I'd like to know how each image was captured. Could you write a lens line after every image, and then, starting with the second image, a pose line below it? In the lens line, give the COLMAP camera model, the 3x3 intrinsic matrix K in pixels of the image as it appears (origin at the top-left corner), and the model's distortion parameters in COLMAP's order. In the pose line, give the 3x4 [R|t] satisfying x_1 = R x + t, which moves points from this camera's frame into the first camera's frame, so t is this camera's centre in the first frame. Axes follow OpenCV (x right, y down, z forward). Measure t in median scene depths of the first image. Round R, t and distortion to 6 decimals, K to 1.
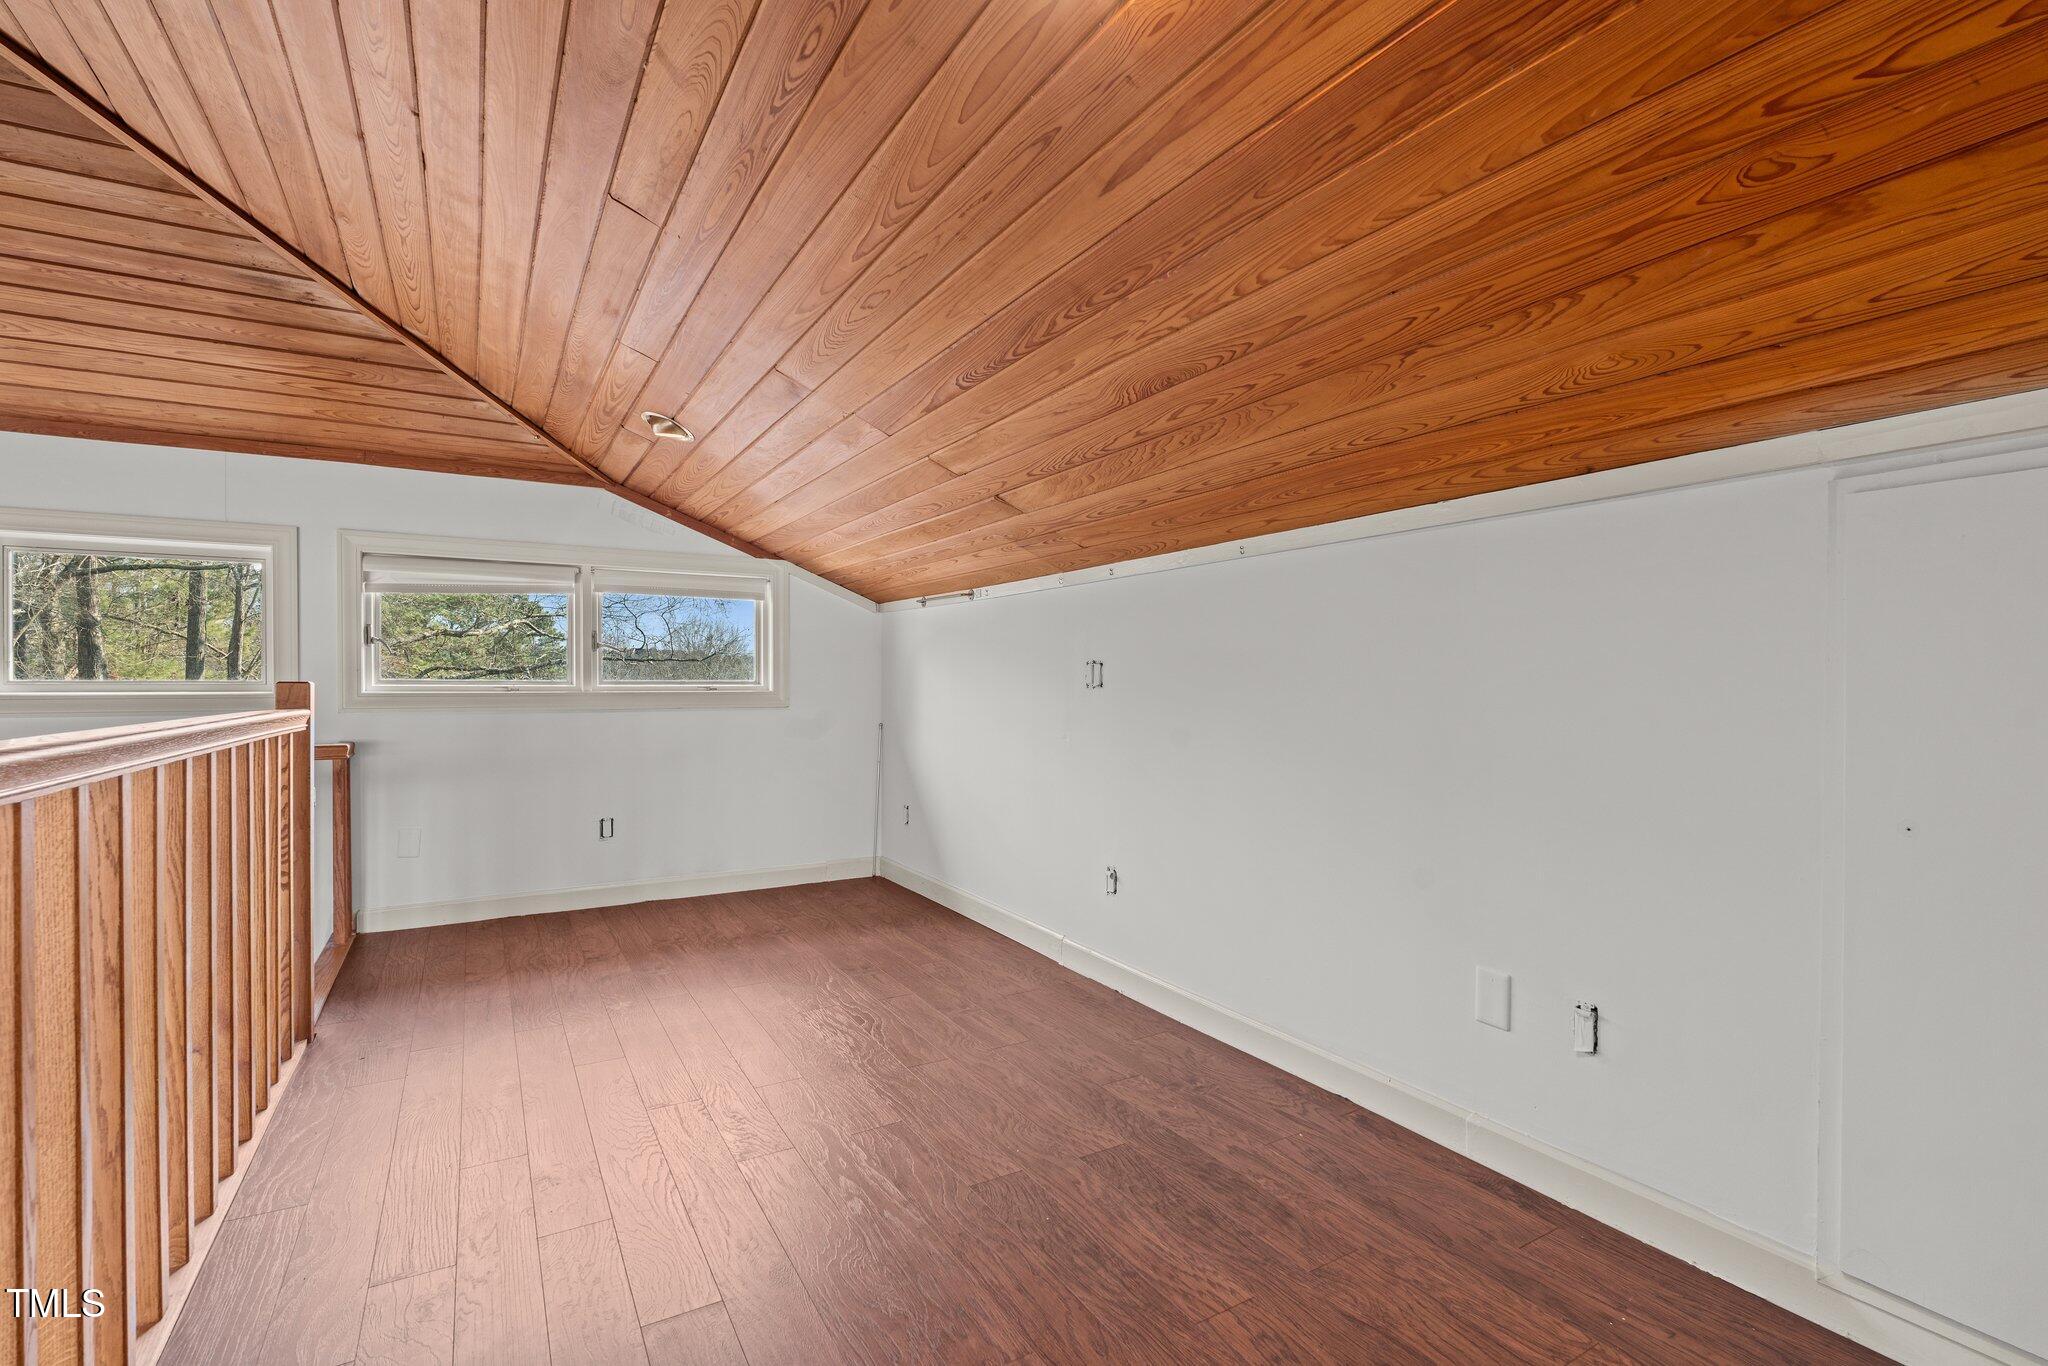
lens RADIAL K [[918.2, 0, 1011.3], [0, 918.2, 677.2], [0, 0, 1]] dist [-0.013114, 0.002036]
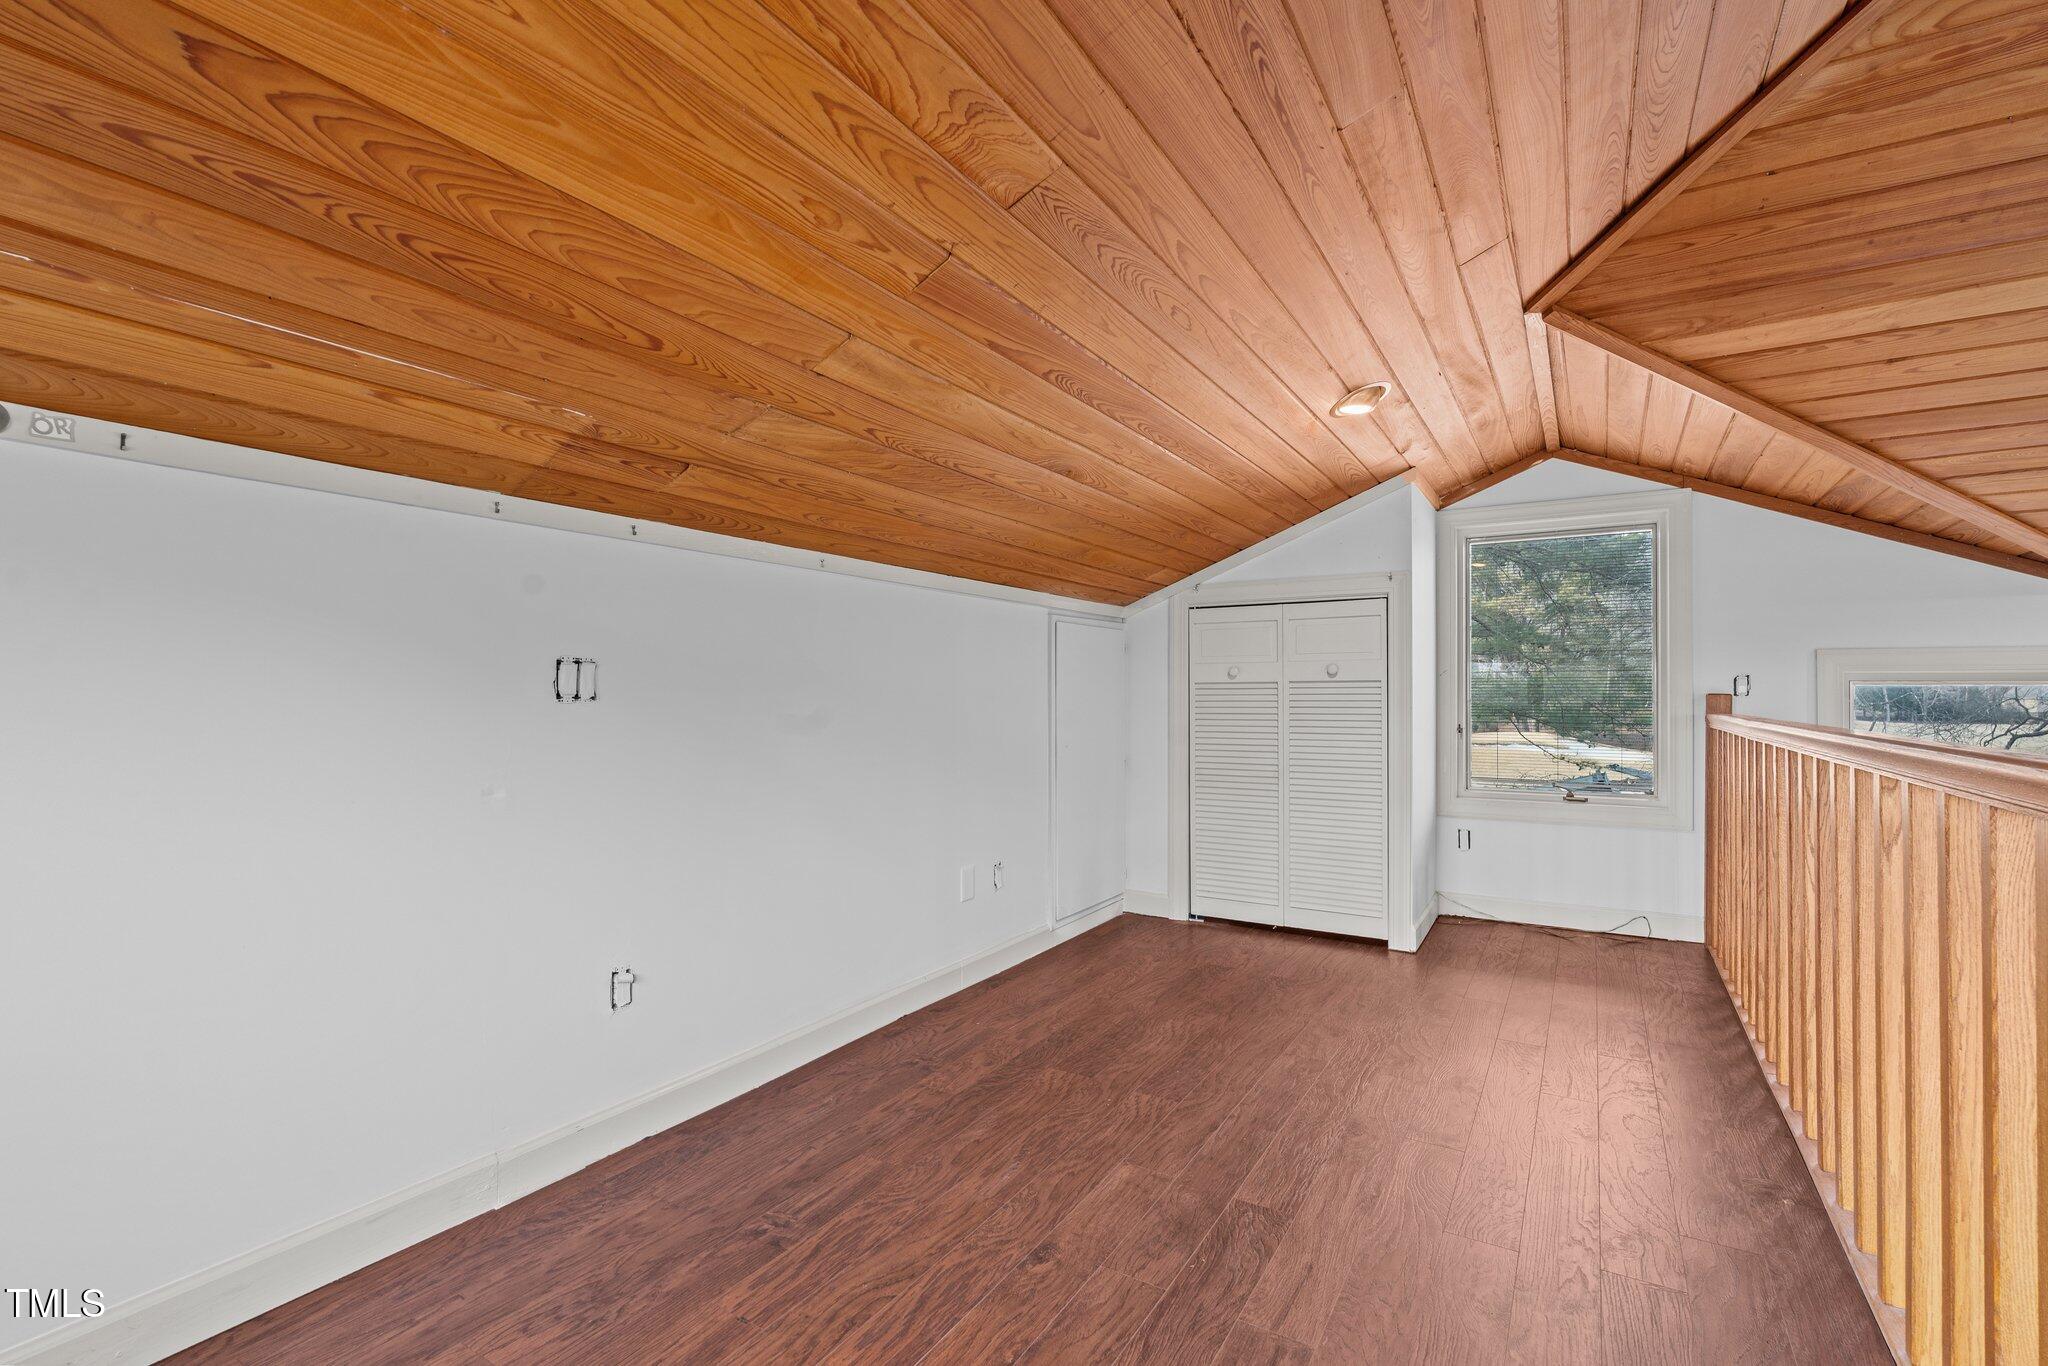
lens RADIAL K [[918.2, 0, 1021.9], [0, 918.2, 681.7], [0, 0, 1]] dist [-0.013114, 0.002036]
pose [[-0.469604, 0.009115, 0.882830, -0.831071], [-0.010329, 0.999822, -0.015817, 0.005855], [-0.882817, -0.016547, -0.469426, 1.415167]]
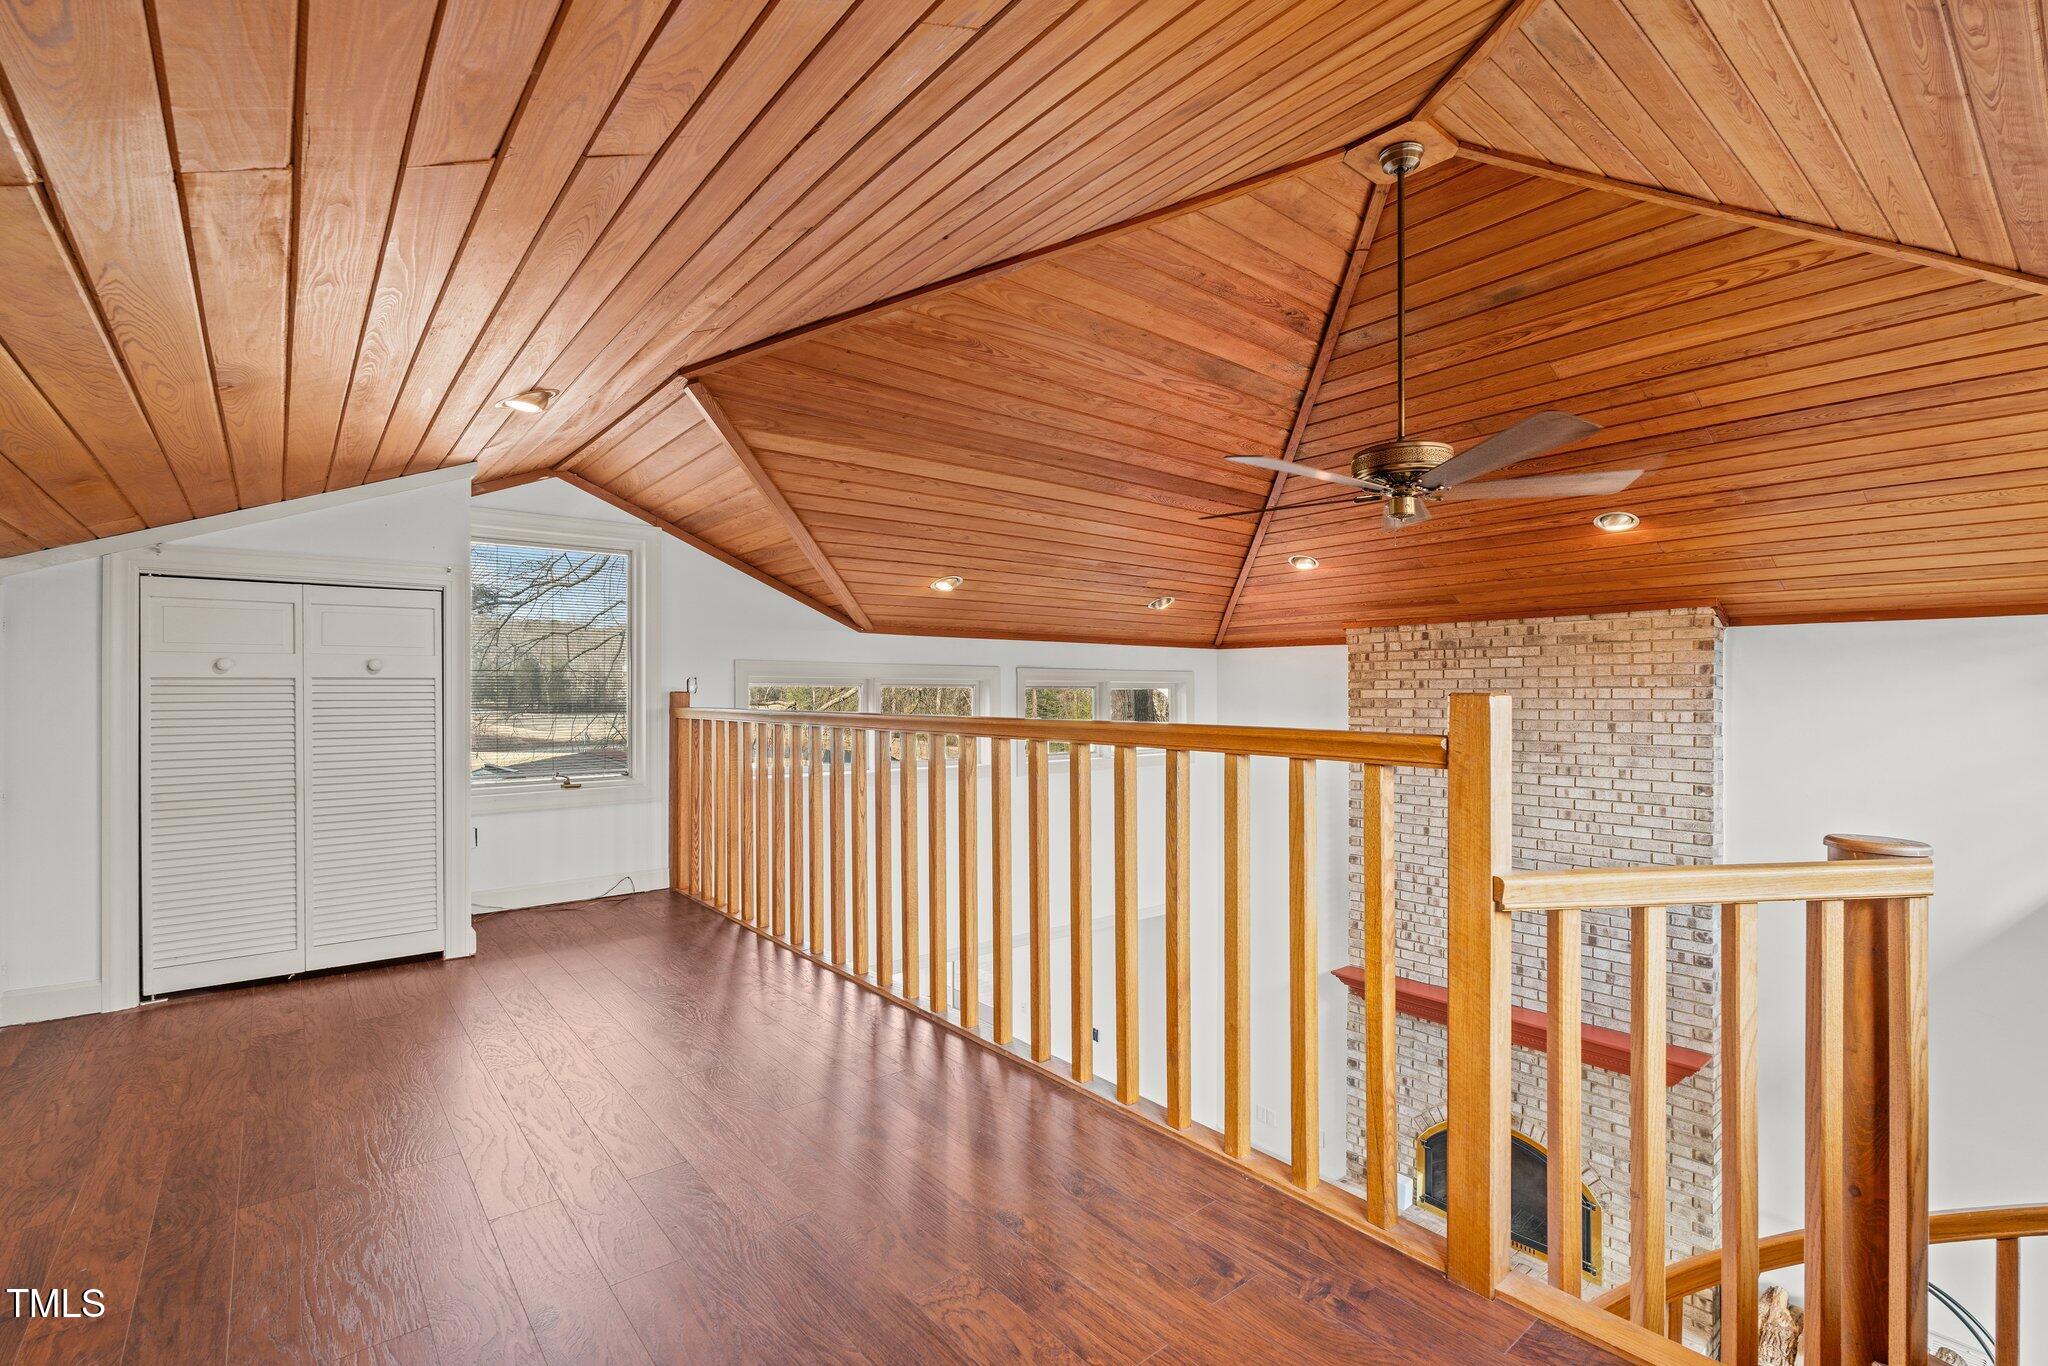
lens RADIAL K [[918.2, 0, 1023.7], [0, 918.2, 680.7], [0, 0, 1]] dist [-0.013114, 0.002036]
pose [[-0.986546, -0.001592, -0.163474, -0.425611], [0.001953, 0.999766, -0.021524, 0.010828], [0.163471, -0.021553, -0.986313, 1.753317]]
